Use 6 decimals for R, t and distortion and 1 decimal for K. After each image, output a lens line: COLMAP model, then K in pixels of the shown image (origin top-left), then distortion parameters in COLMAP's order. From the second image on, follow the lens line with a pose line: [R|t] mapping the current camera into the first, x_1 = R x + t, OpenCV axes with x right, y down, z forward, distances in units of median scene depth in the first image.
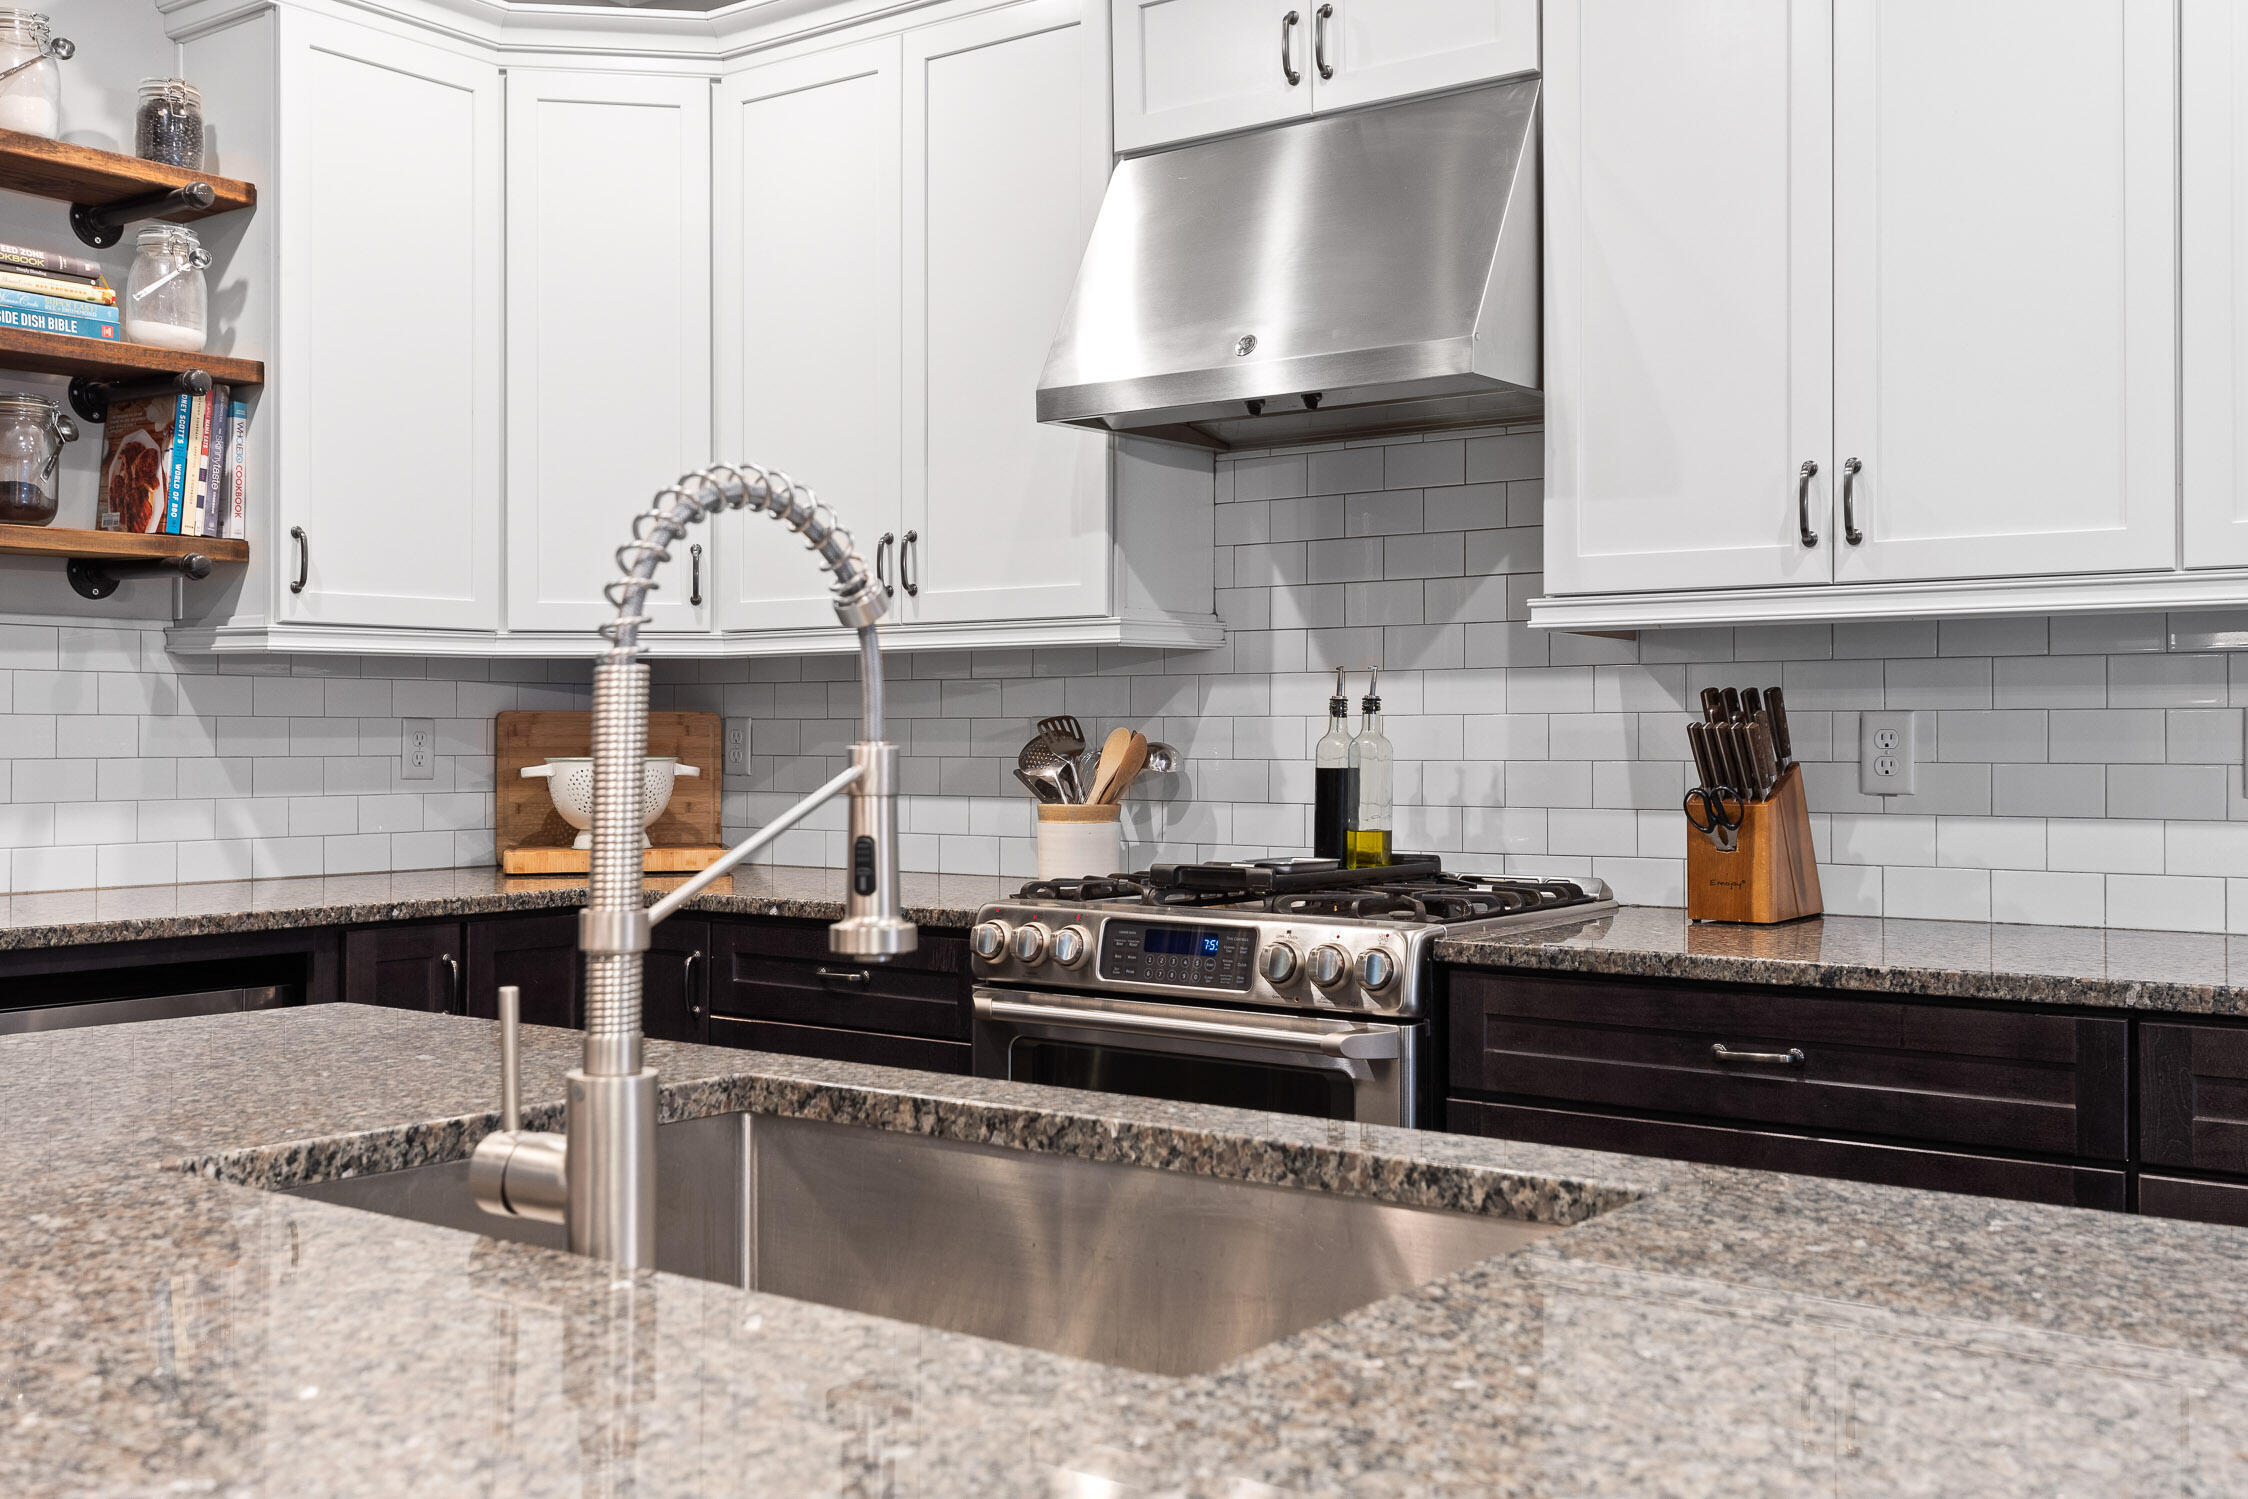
lens RADIAL K [[2204.9, 0, 1116.9], [0, 2204.9, 727.4], [0, 0, 1]] dist [0.009696, 0.000000]
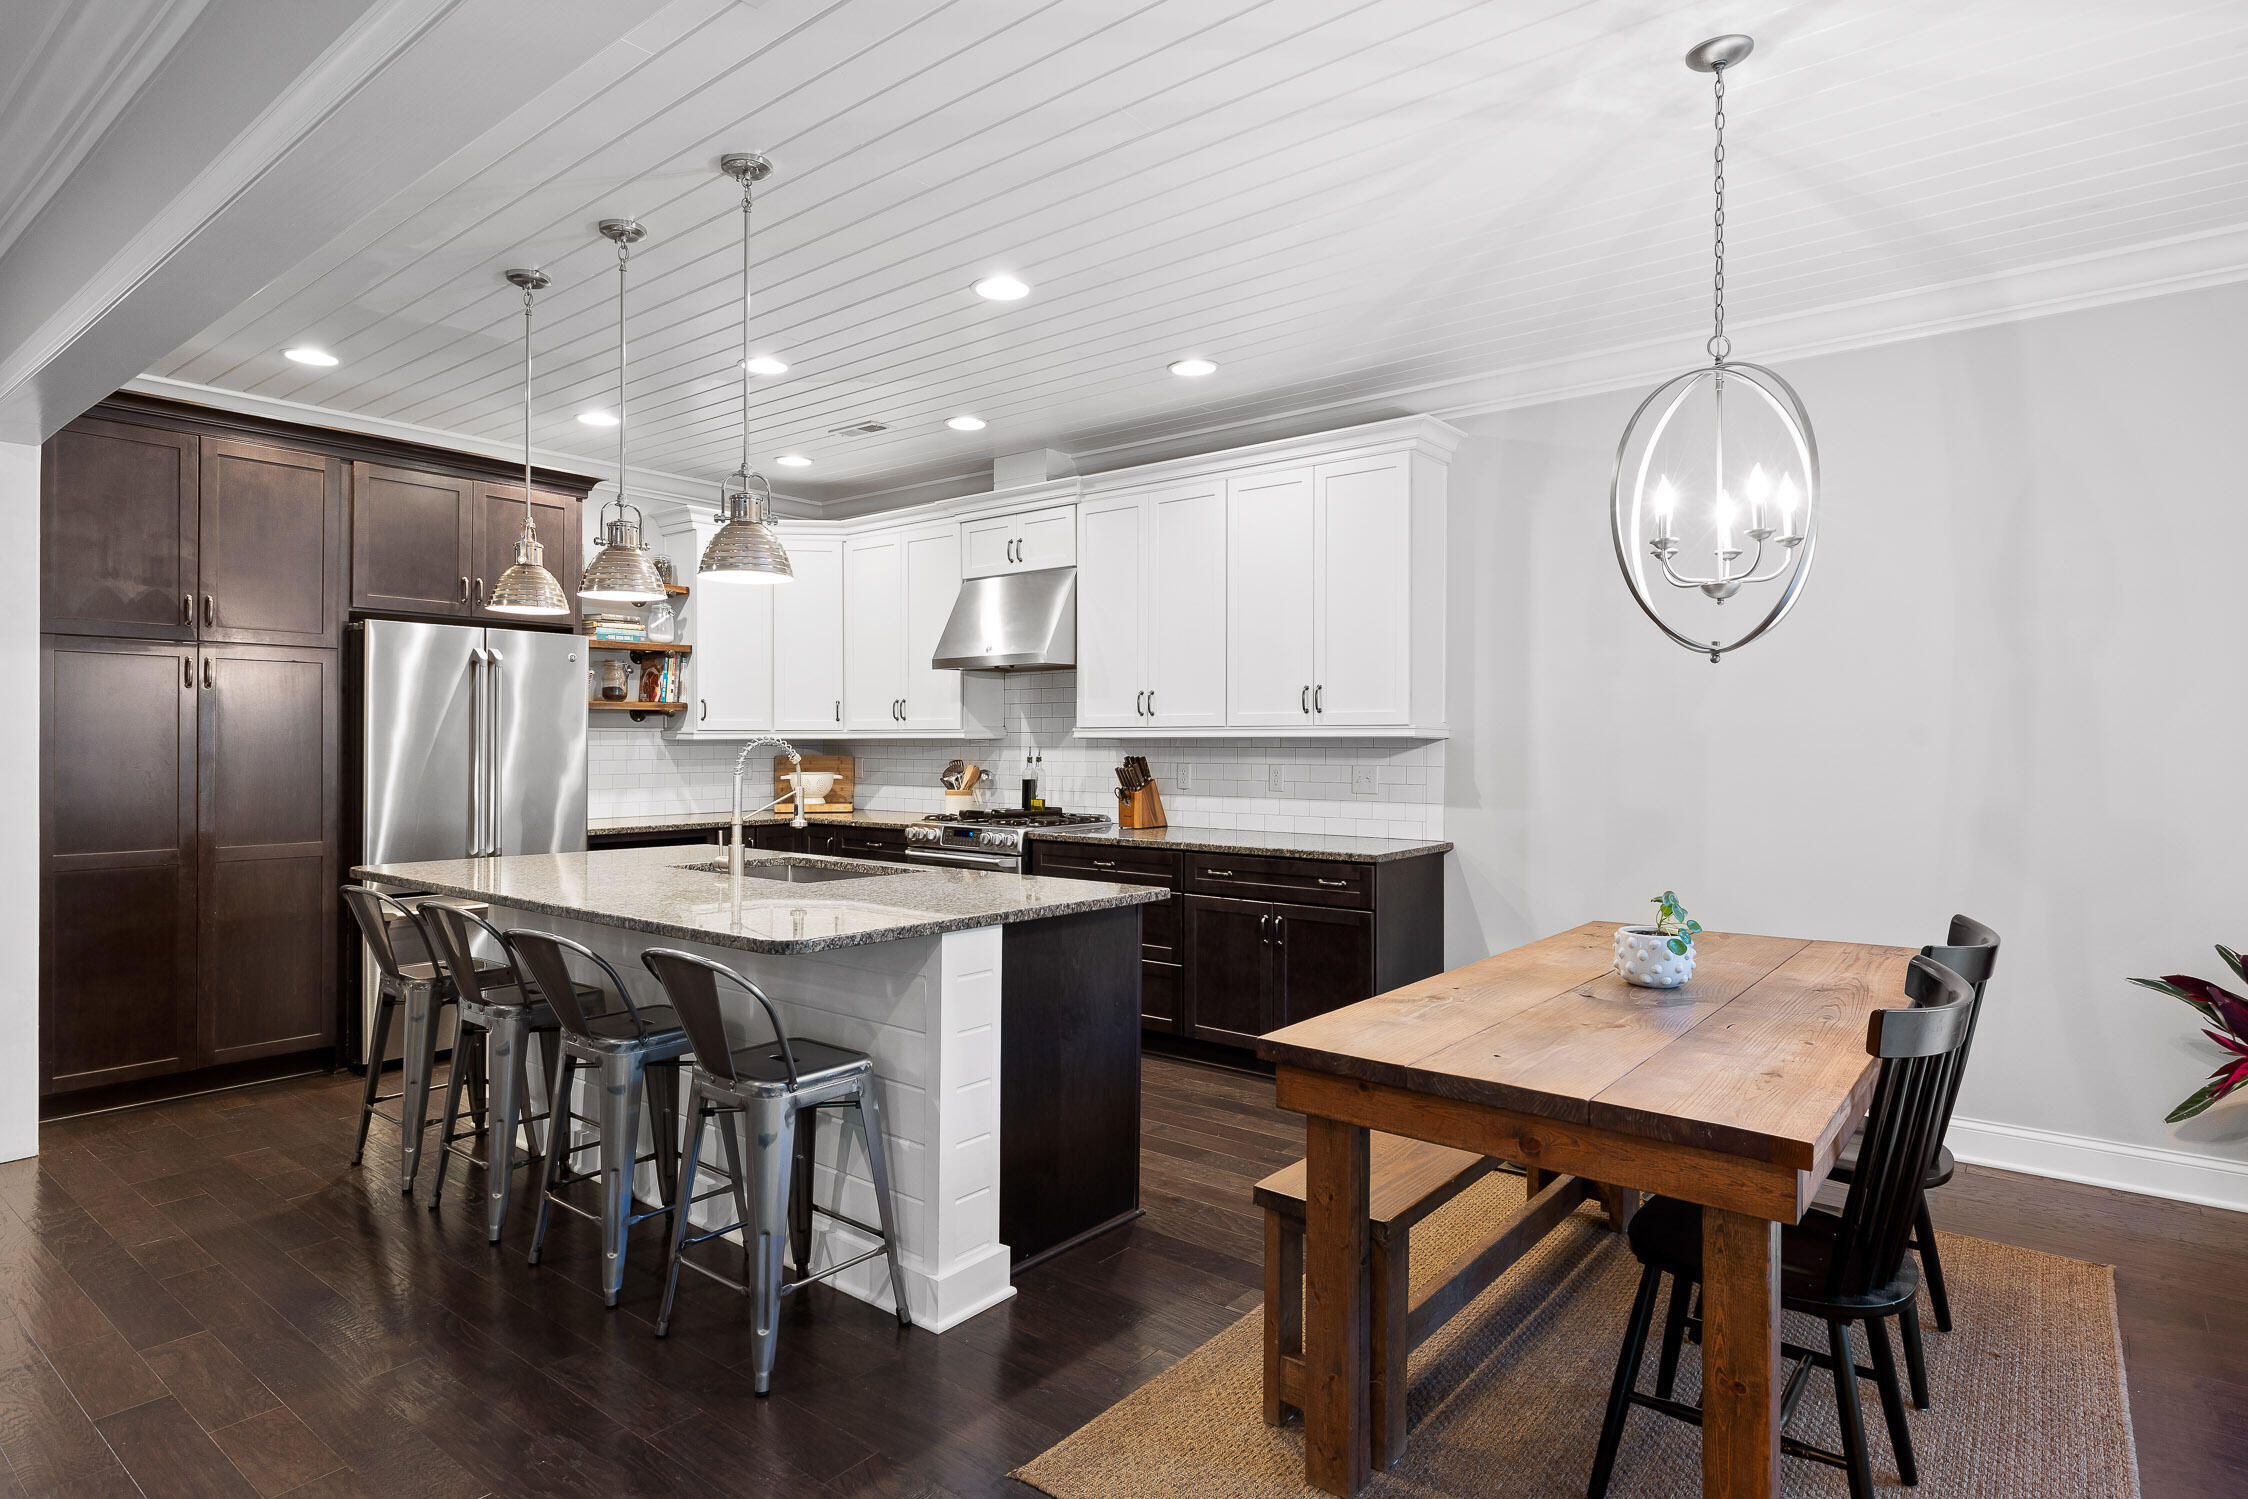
lens RADIAL K [[1220.3, 0, 1128.0], [0, 1220.3, 751.8], [0, 0, 1]] dist [0.002244, -0.000940]
pose [[0.999099, 0.001396, -0.042417, 0.314332], [-0.000783, 0.999895, 0.014480, -0.045710], [0.042432, -0.014434, 0.998995, -0.724622]]
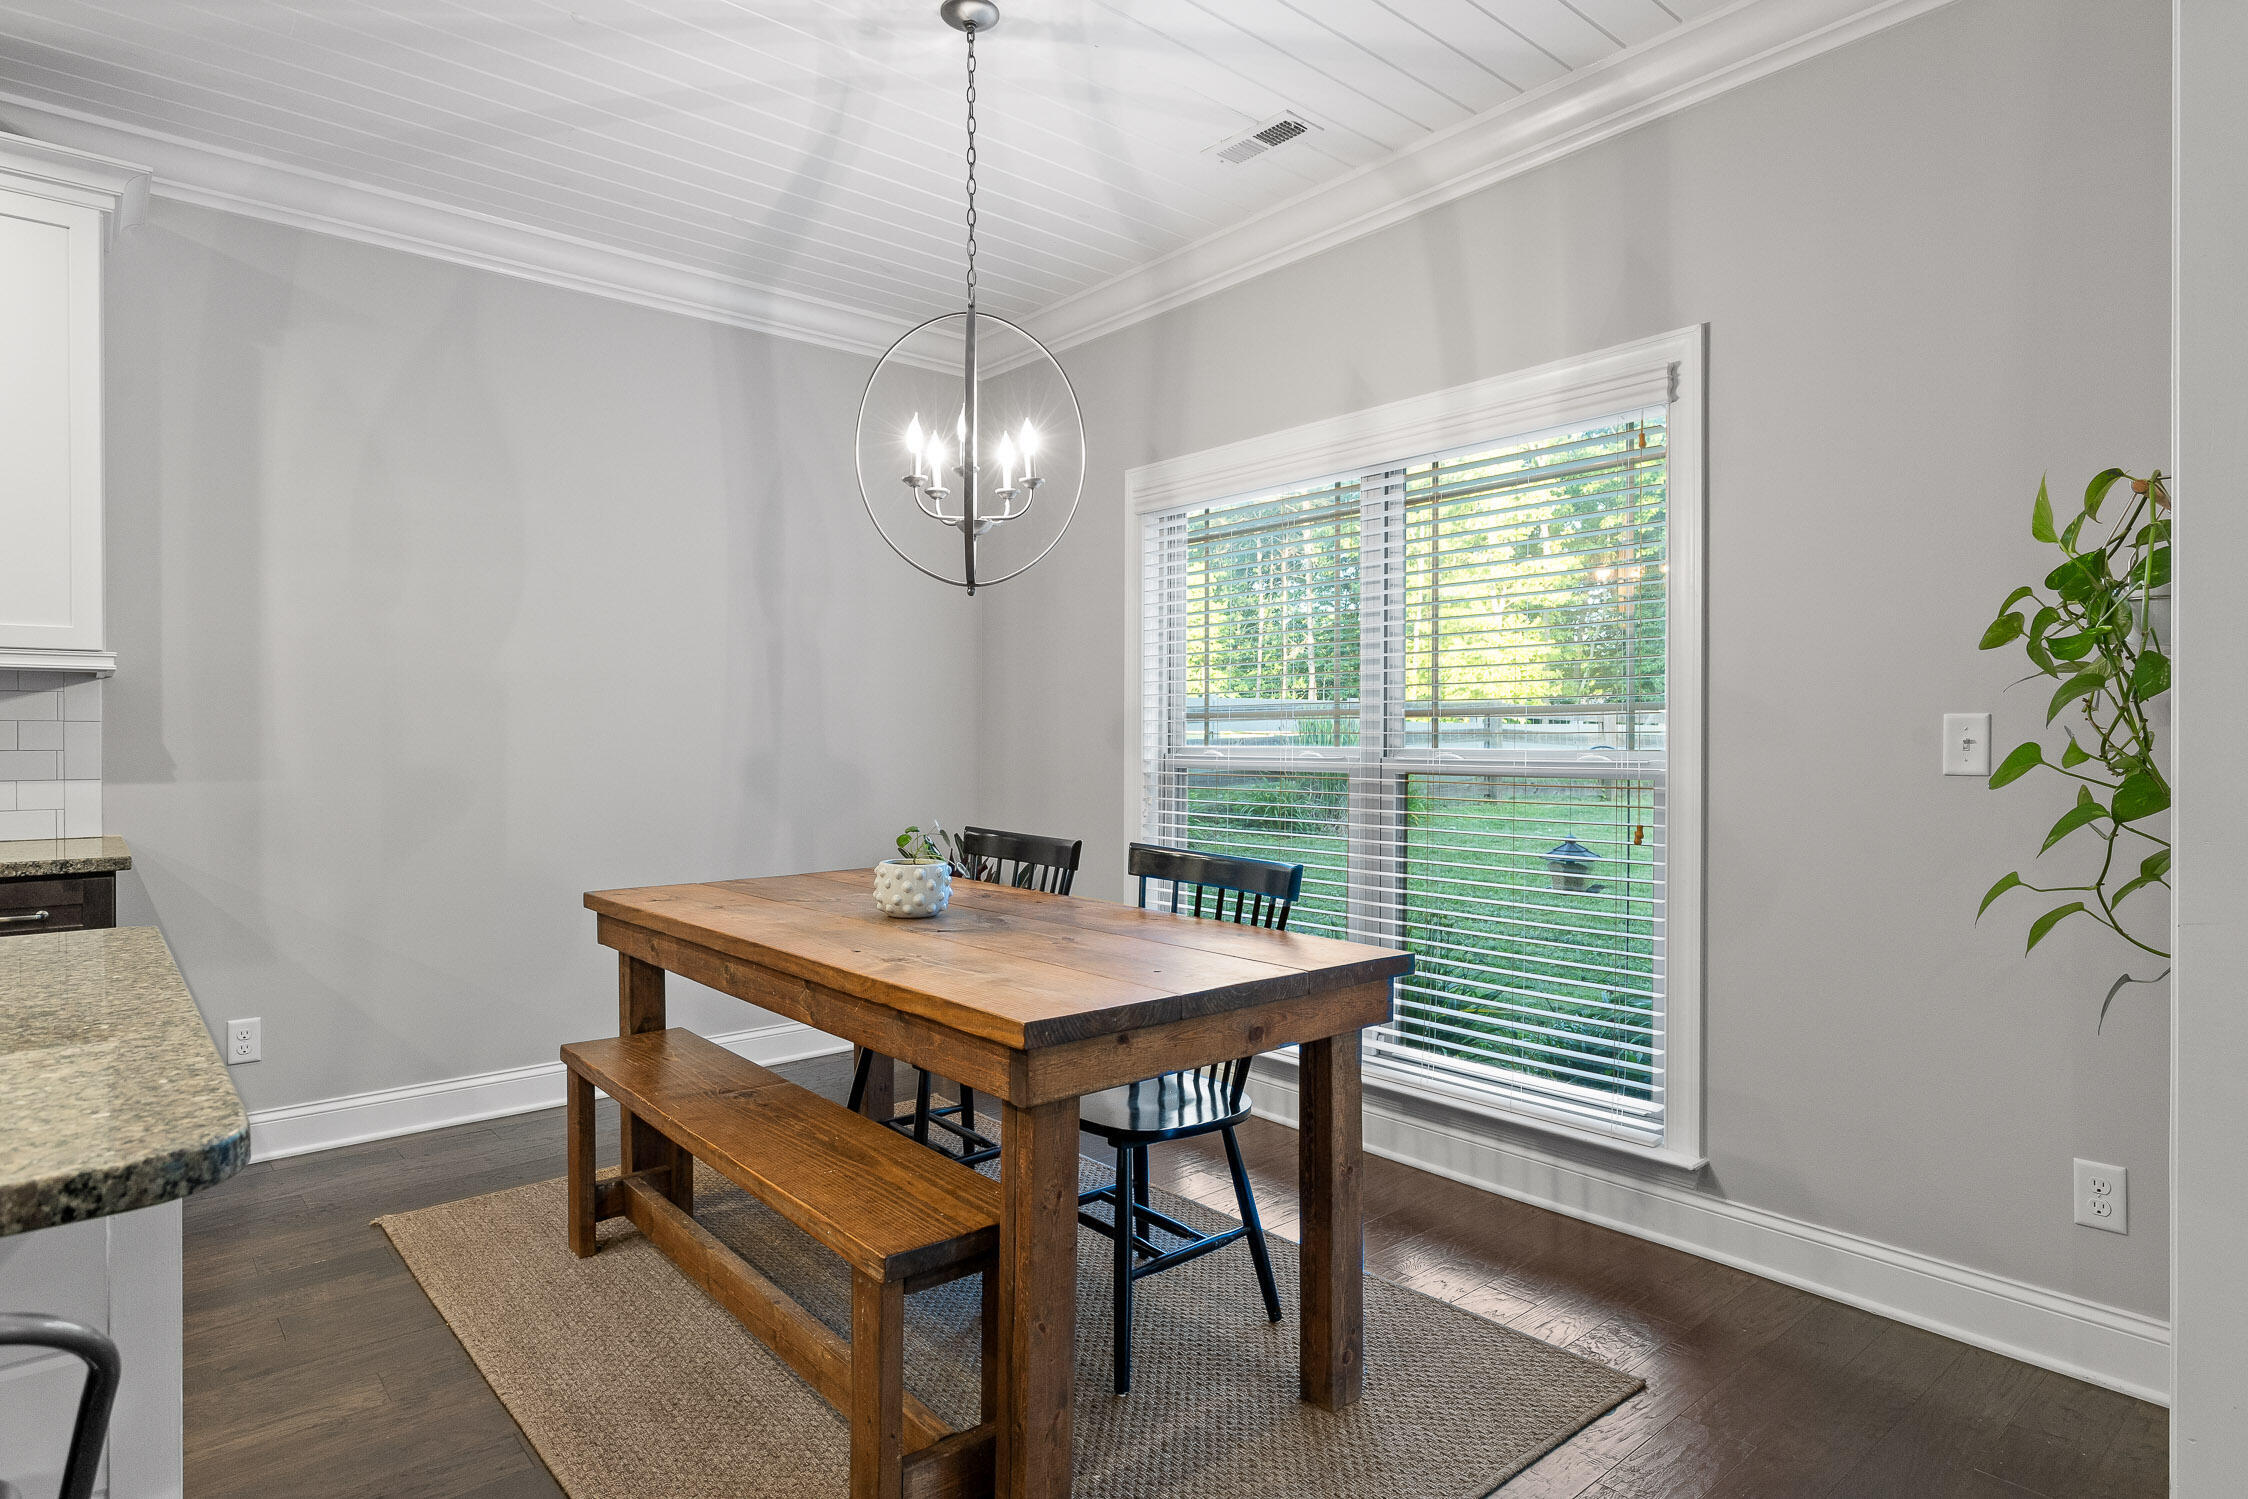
lens RADIAL K [[1220.3, 0, 1126.7], [0, 1220.3, 737.0], [0, 0, 1]] dist [0.002244, -0.000940]
pose [[0.227261, -0.001302, 0.973833, -0.091739], [-0.005277, 0.999983, 0.002569, -0.002077], [-0.973820, -0.005722, 0.227251, -0.246086]]
